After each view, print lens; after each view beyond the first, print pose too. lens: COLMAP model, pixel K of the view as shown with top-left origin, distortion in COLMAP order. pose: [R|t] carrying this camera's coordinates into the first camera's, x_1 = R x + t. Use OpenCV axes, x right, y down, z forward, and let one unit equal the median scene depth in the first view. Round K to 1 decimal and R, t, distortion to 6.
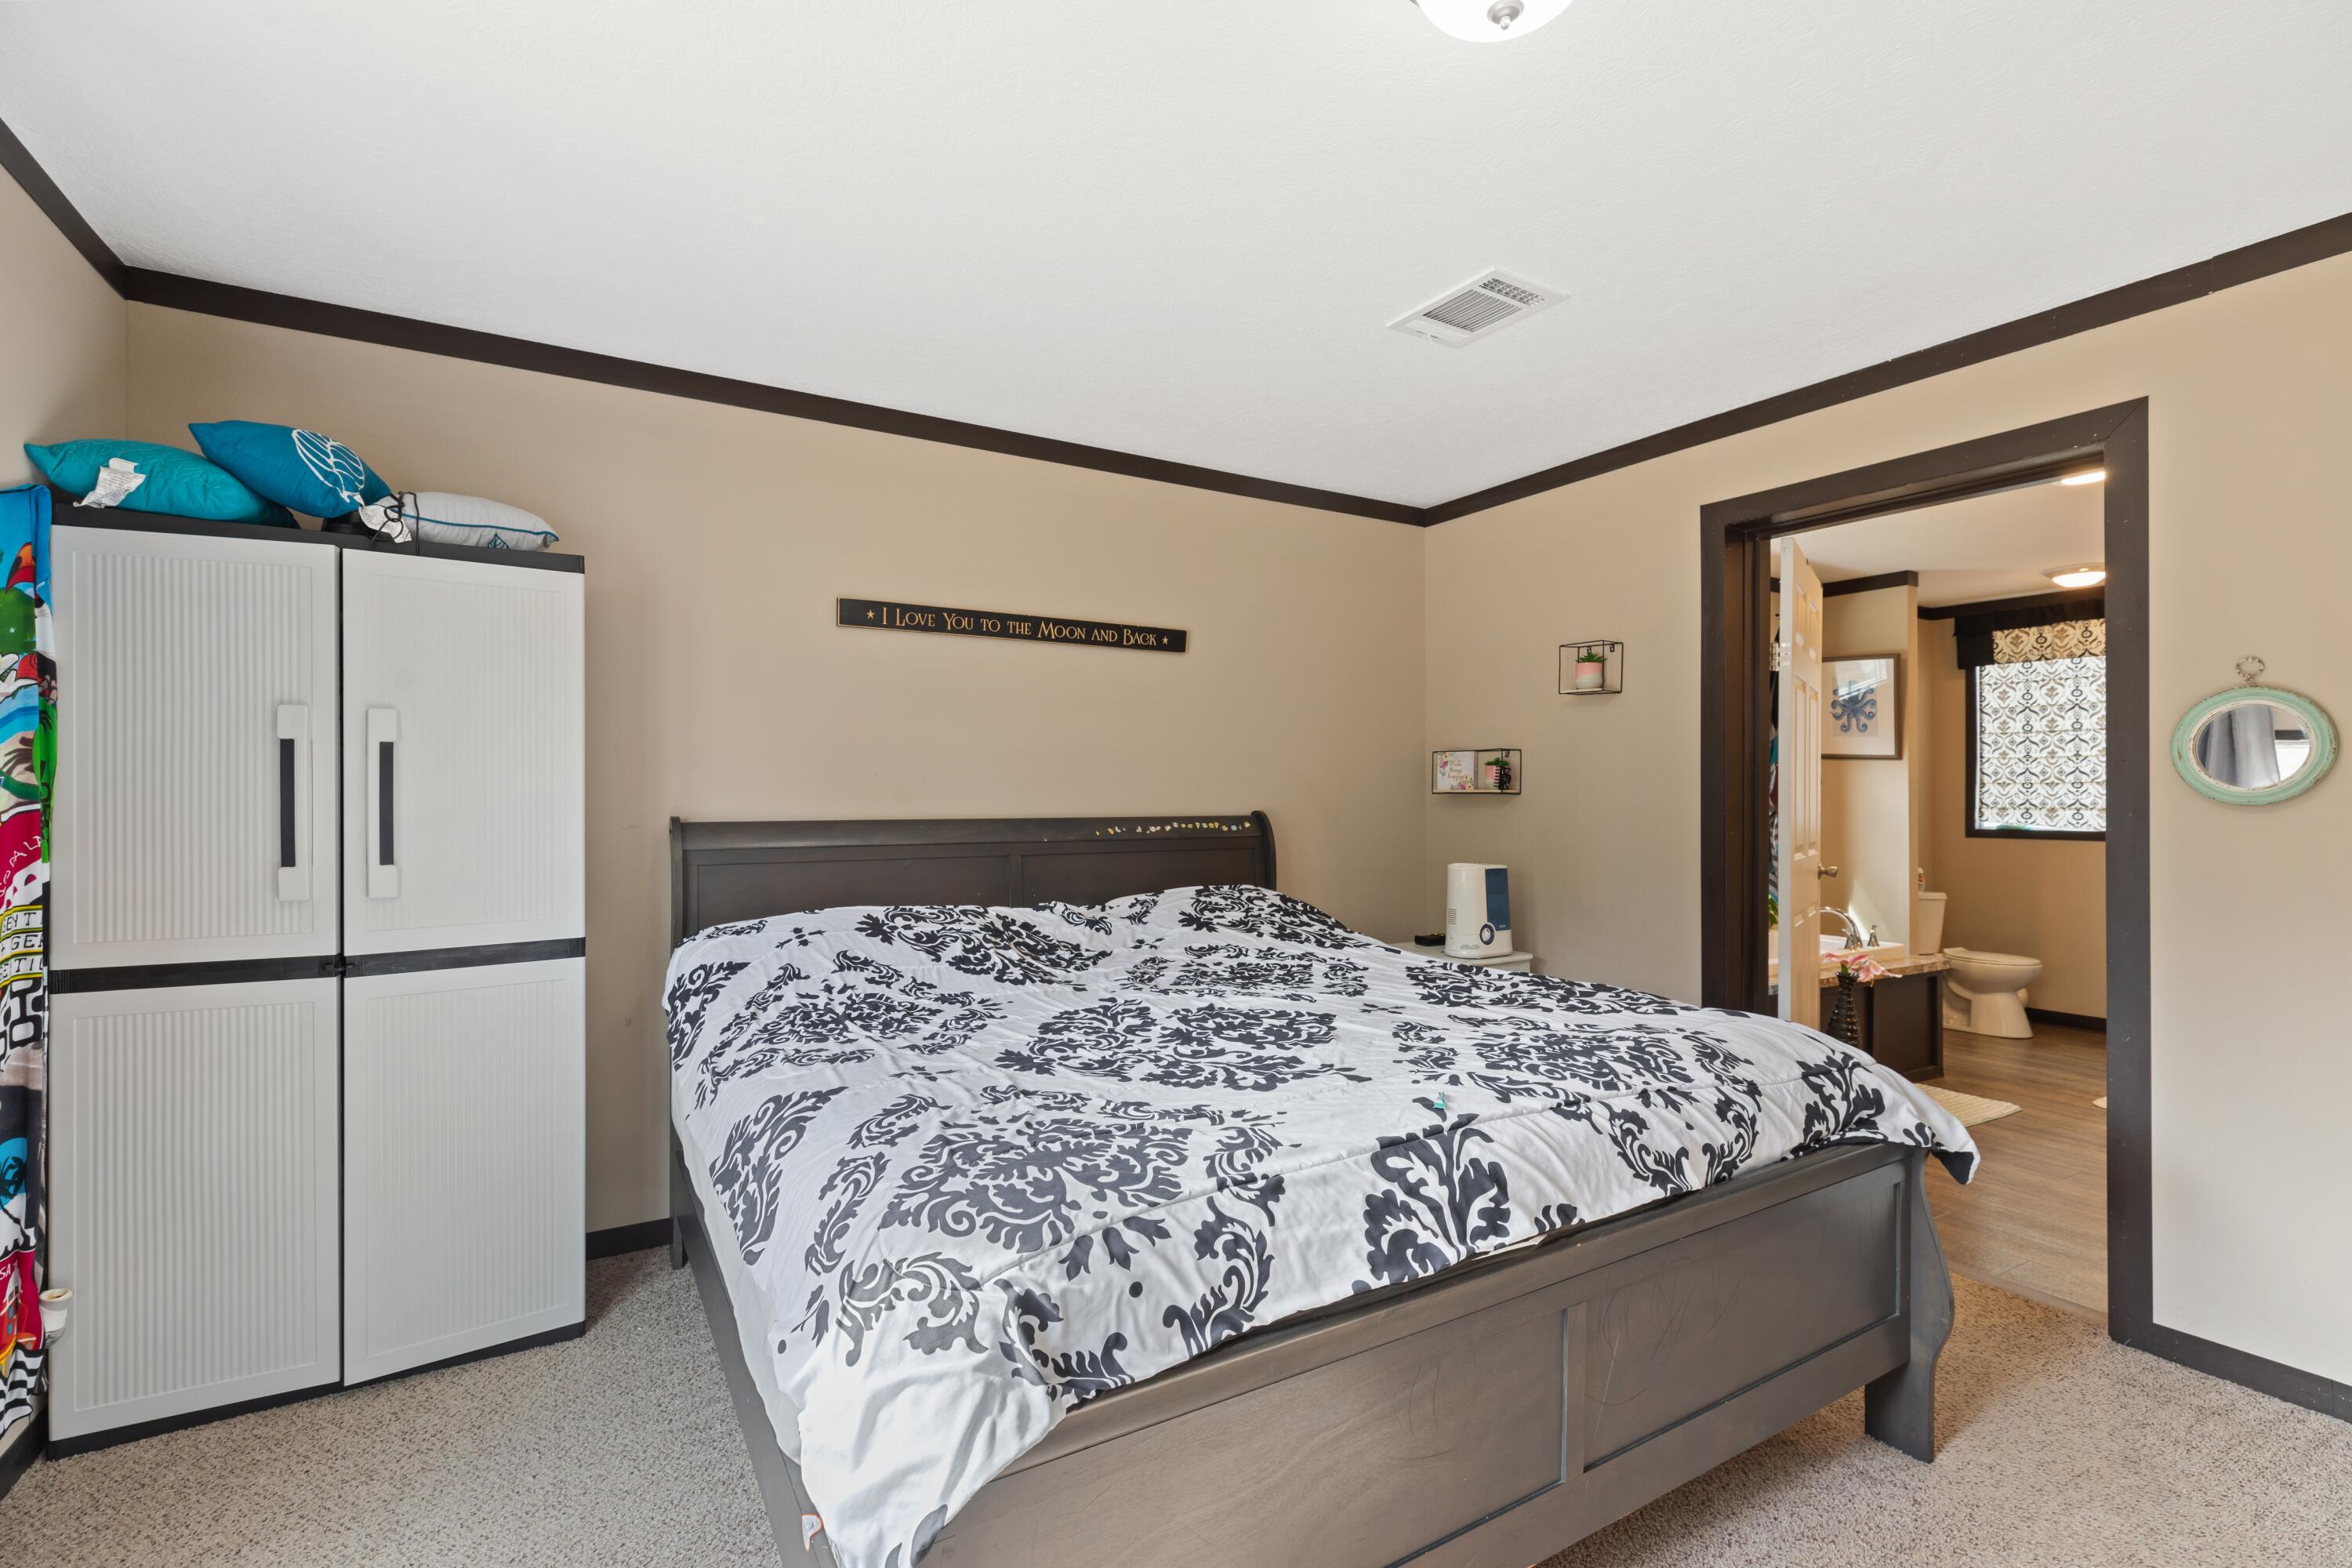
lens RADIAL K [[1051.4, 0, 1169.7], [0, 1051.4, 798.5], [0, 0, 1]] dist [0.004565, -0.000194]
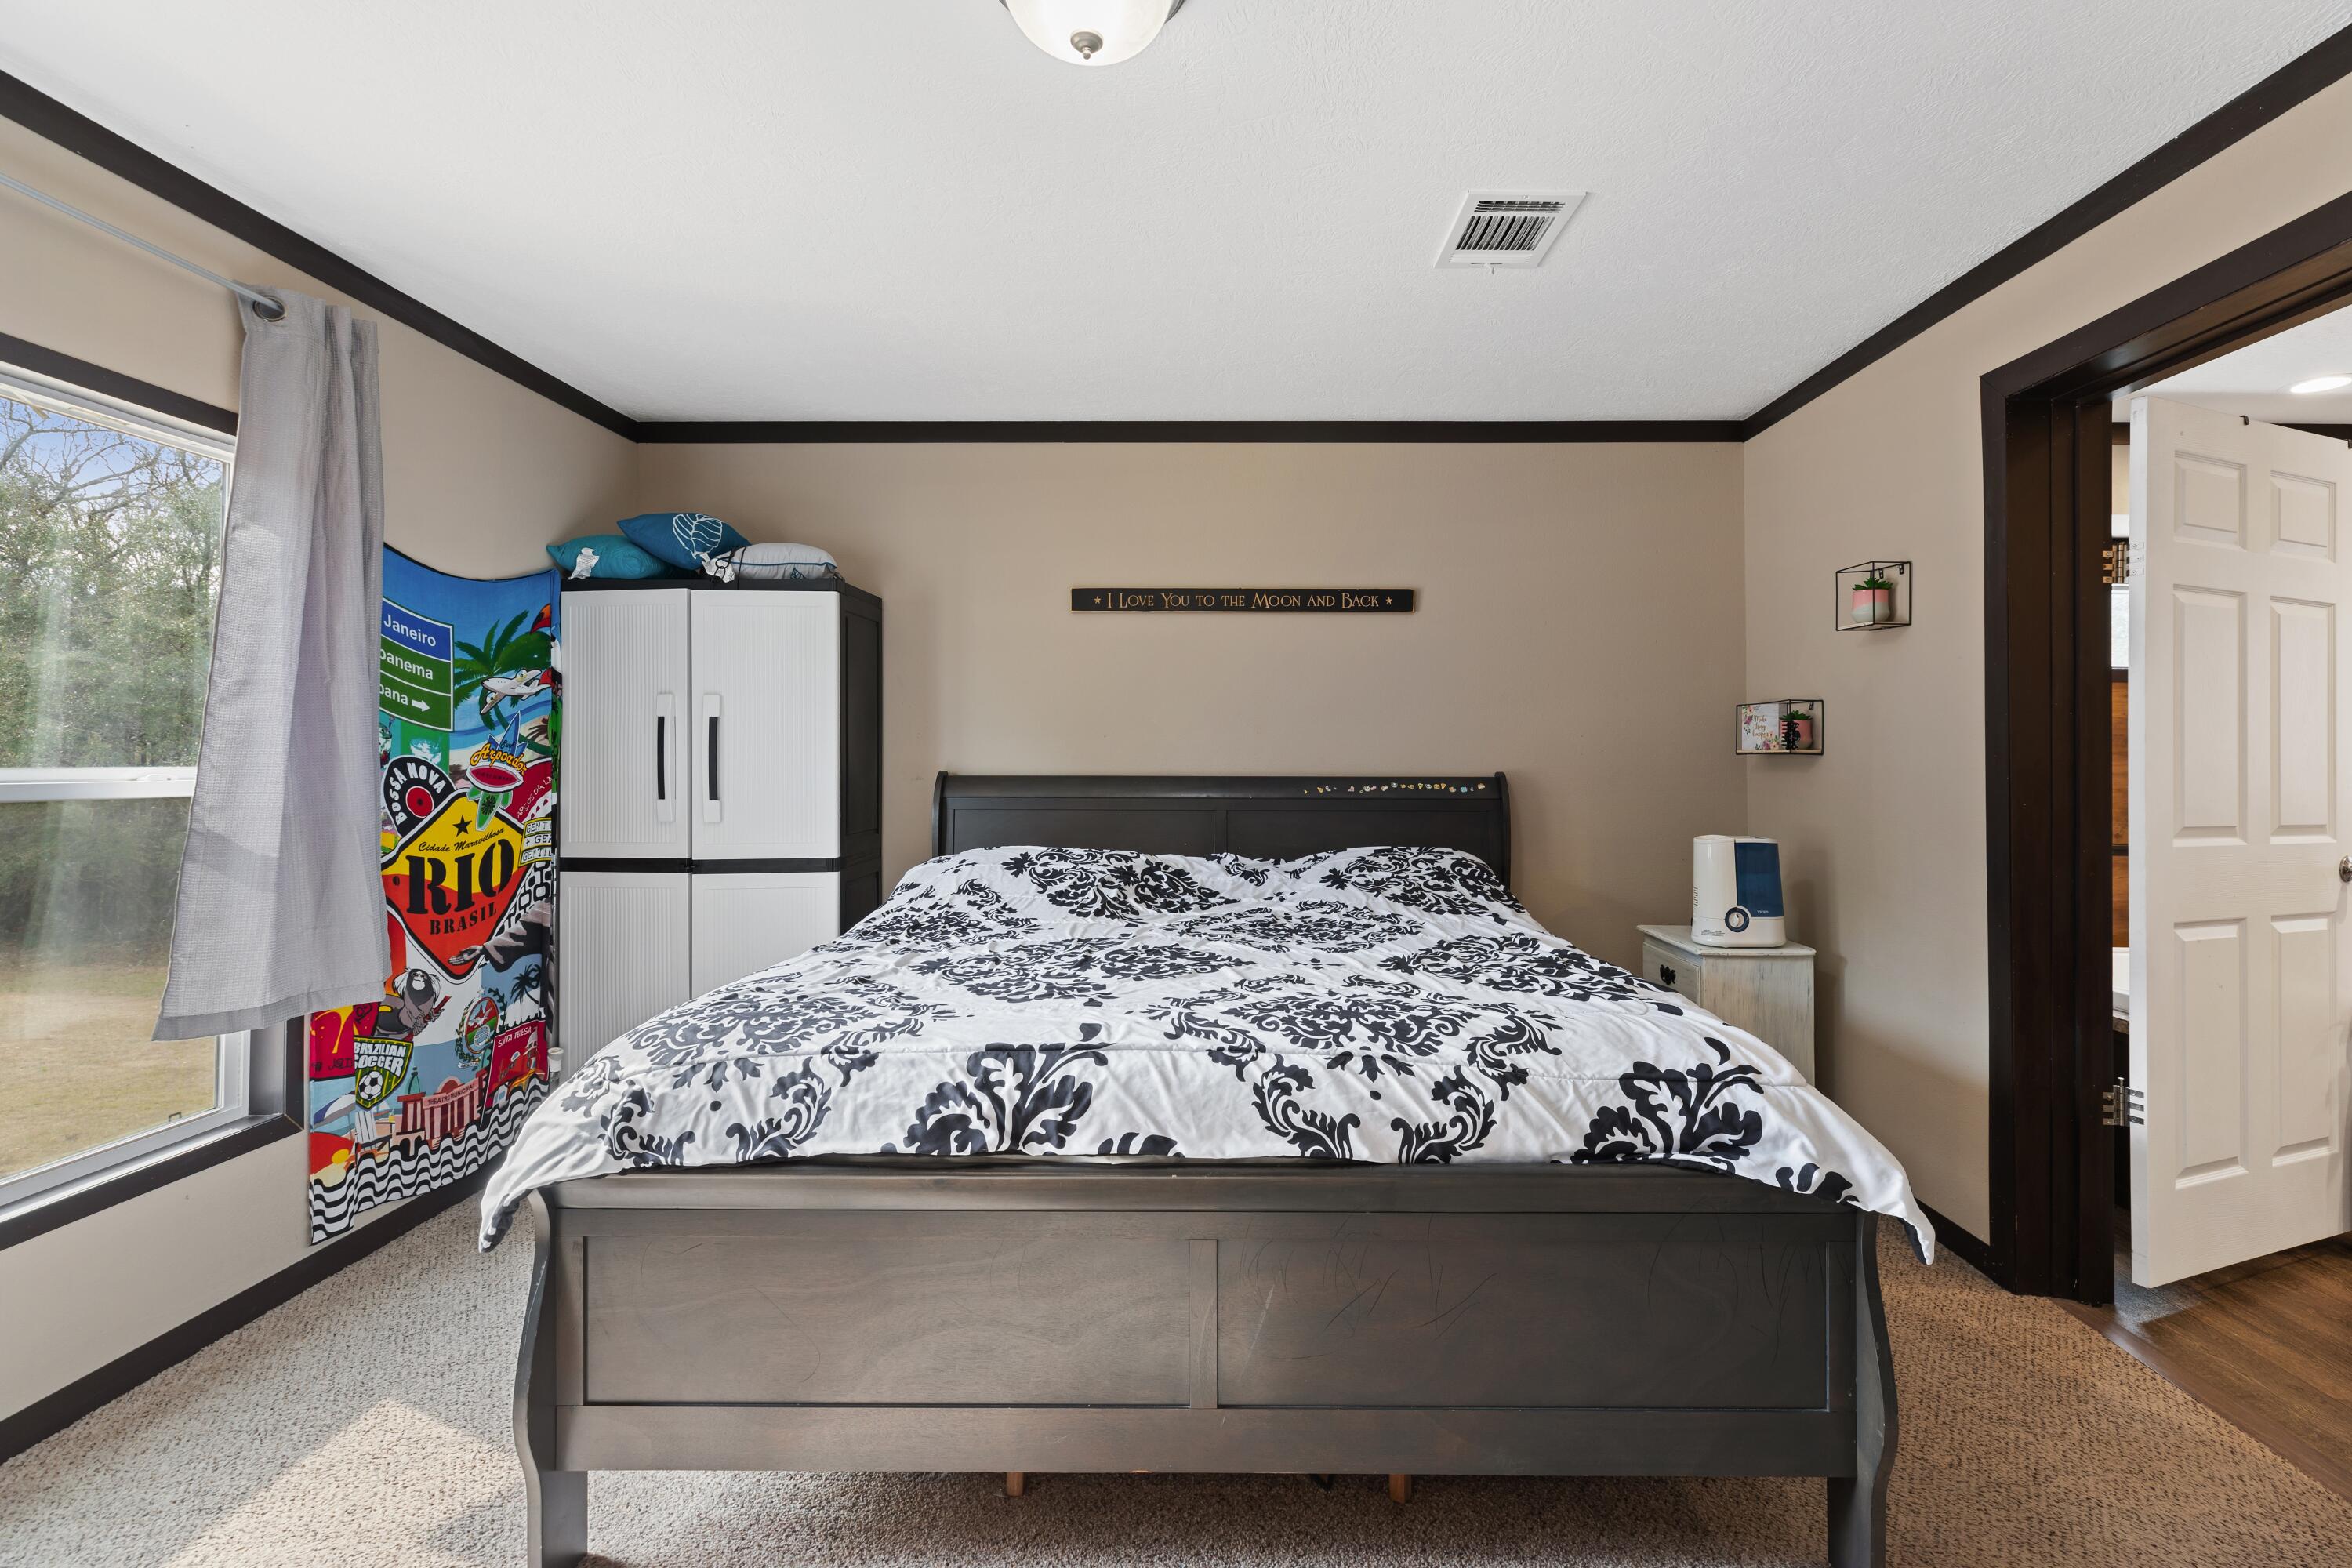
lens RADIAL K [[1056.1, 0, 1176.5], [0, 1056.1, 758.3], [0, 0, 1]] dist [0.001535, 0.000173]
pose [[0.856730, 0.001645, -0.515762, 0.639138], [-0.004313, 0.999983, -0.003975, 0.008060], [0.515746, 0.005630, 0.856723, 0.066757]]
